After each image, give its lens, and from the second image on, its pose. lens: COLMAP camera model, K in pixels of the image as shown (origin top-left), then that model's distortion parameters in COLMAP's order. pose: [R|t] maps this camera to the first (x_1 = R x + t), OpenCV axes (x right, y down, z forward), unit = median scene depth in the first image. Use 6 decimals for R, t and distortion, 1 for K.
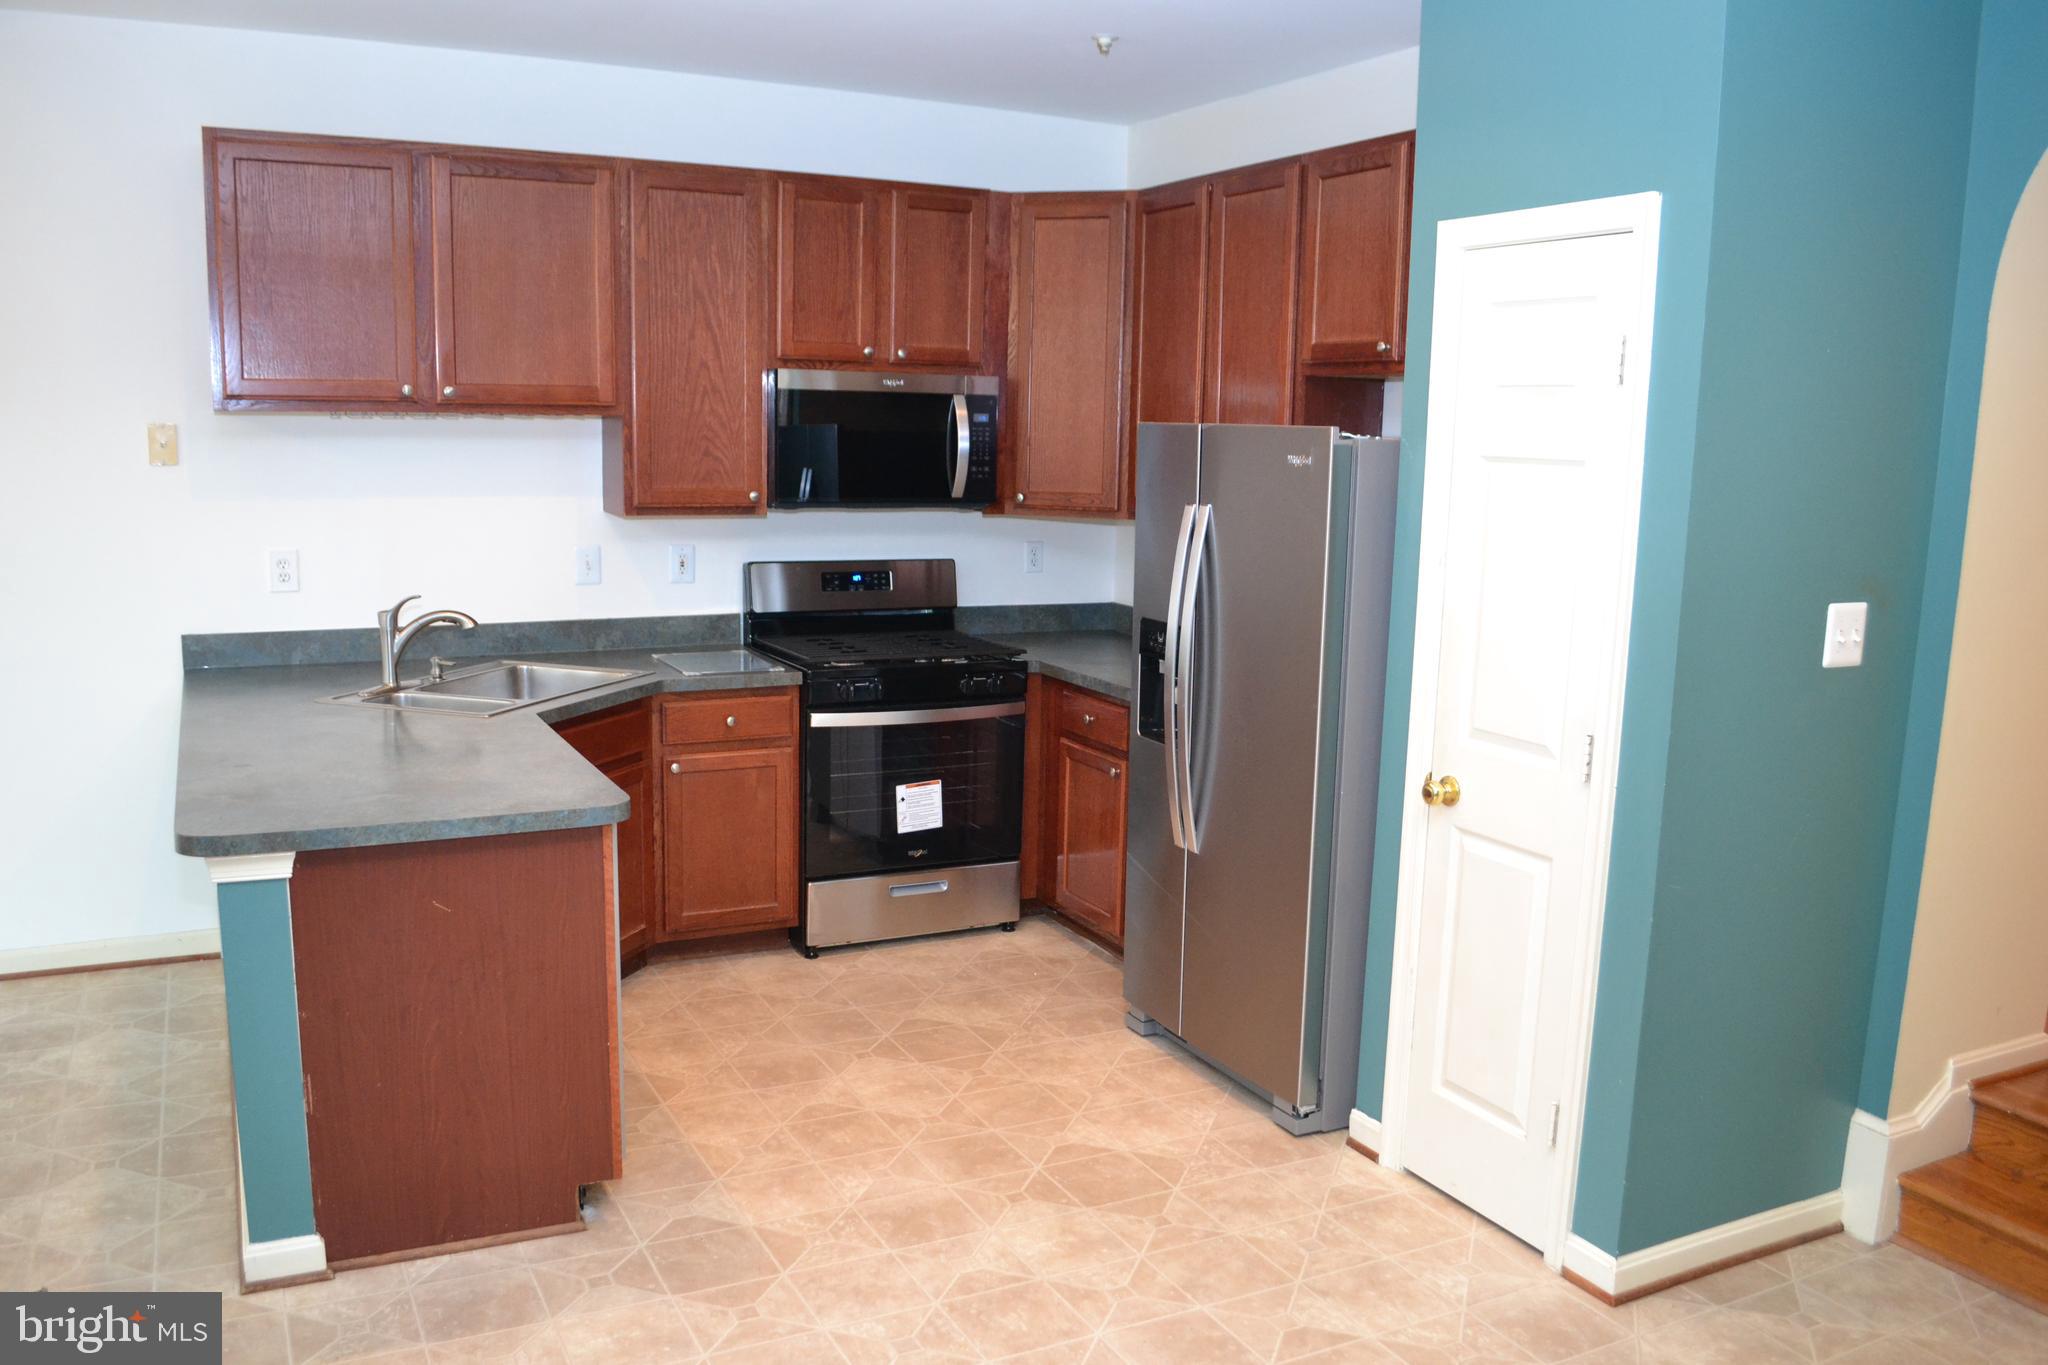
lens RADIAL K [[1645.5, 0, 1014.8], [0, 1645.5, 689.3], [0, 0, 1]] dist [-0.075970, 0.006341]
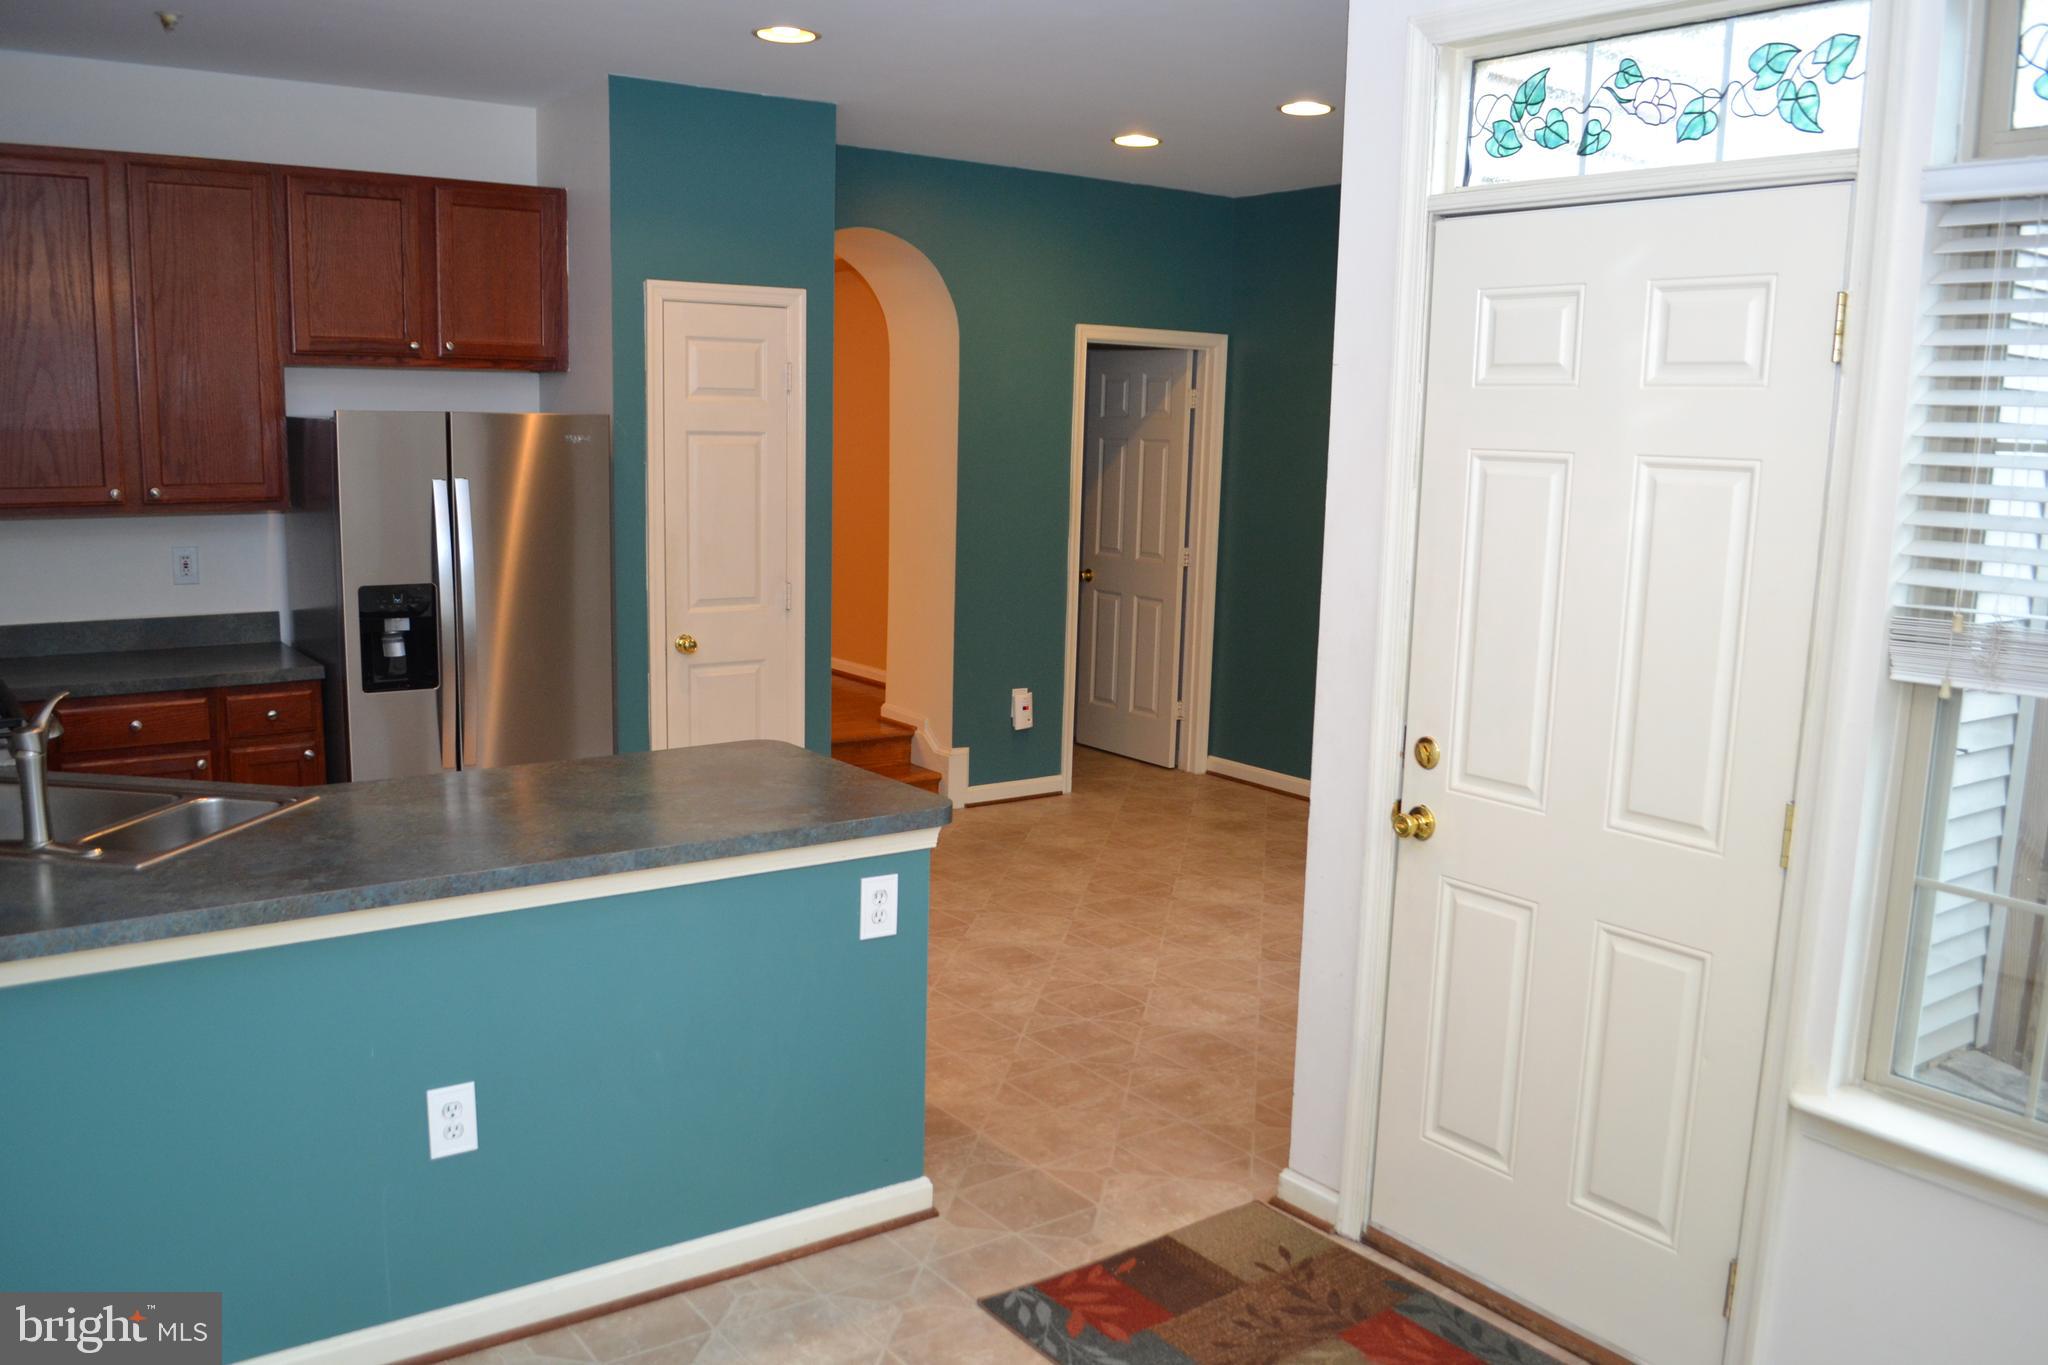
lens RADIAL K [[1645.5, 0, 1015.3], [0, 1645.5, 698.6], [0, 0, 1]] dist [-0.075970, 0.006341]
pose [[-0.151331, -0.189131, 0.970221, -0.912546], [0.134350, 0.968481, 0.209747, -0.120882], [-0.979311, 0.162090, -0.121151, 0.612389]]
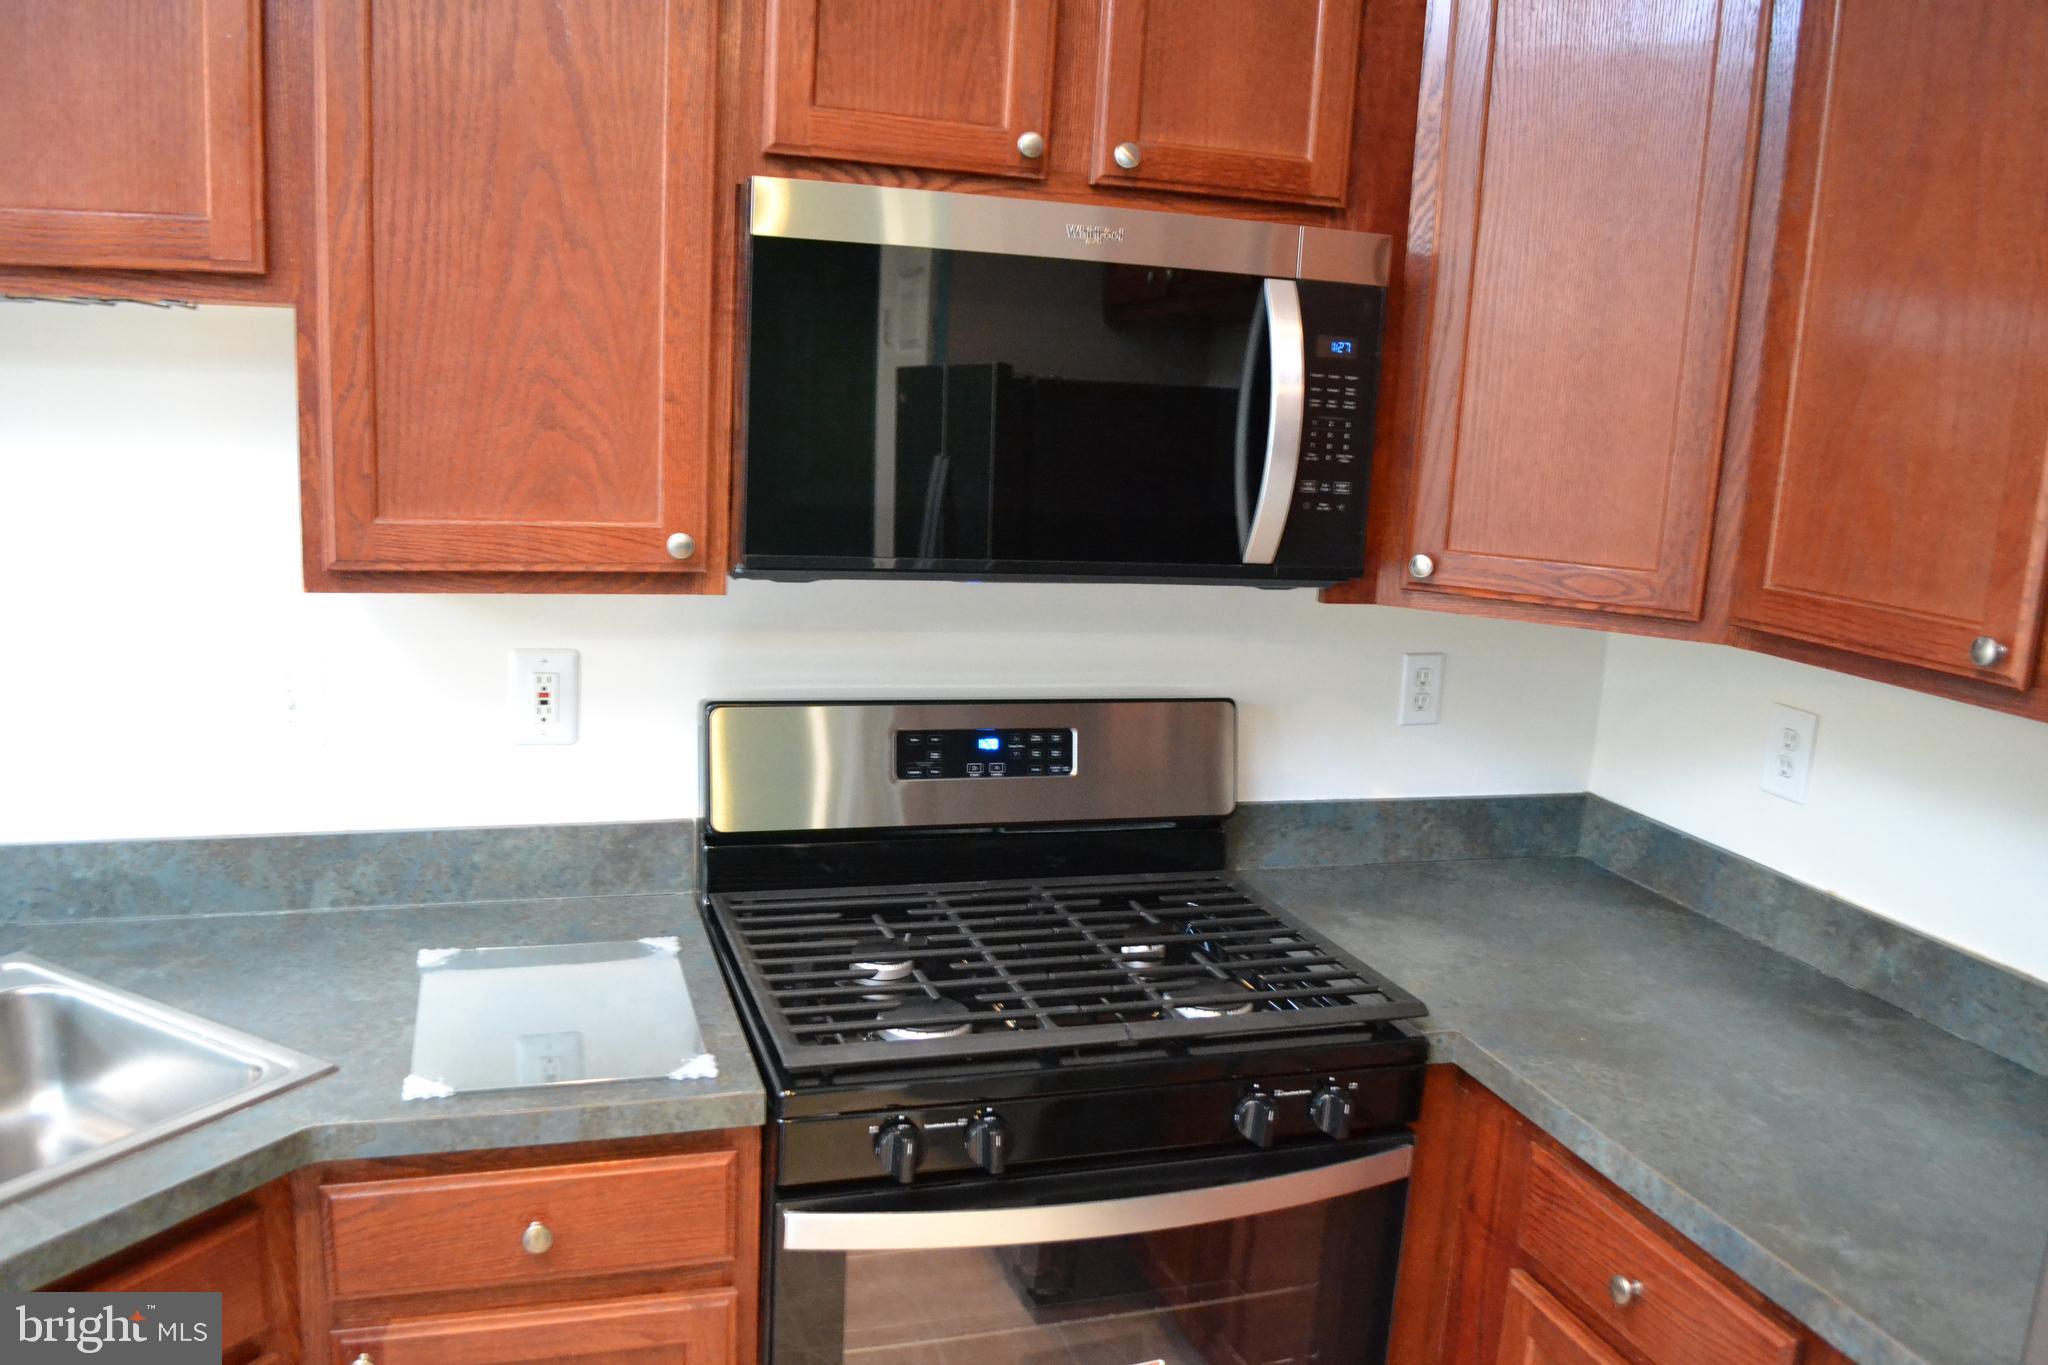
lens RADIAL K [[1645.5, 0, 1025.9], [0, 1645.5, 714.2], [0, 0, 1]] dist [-0.075970, 0.006341]
pose [[0.988065, 0.060373, -0.141716, -0.034047], [-0.054982, 0.997618, 0.041656, -0.101255], [0.143893, -0.033367, 0.989031, 0.666522]]
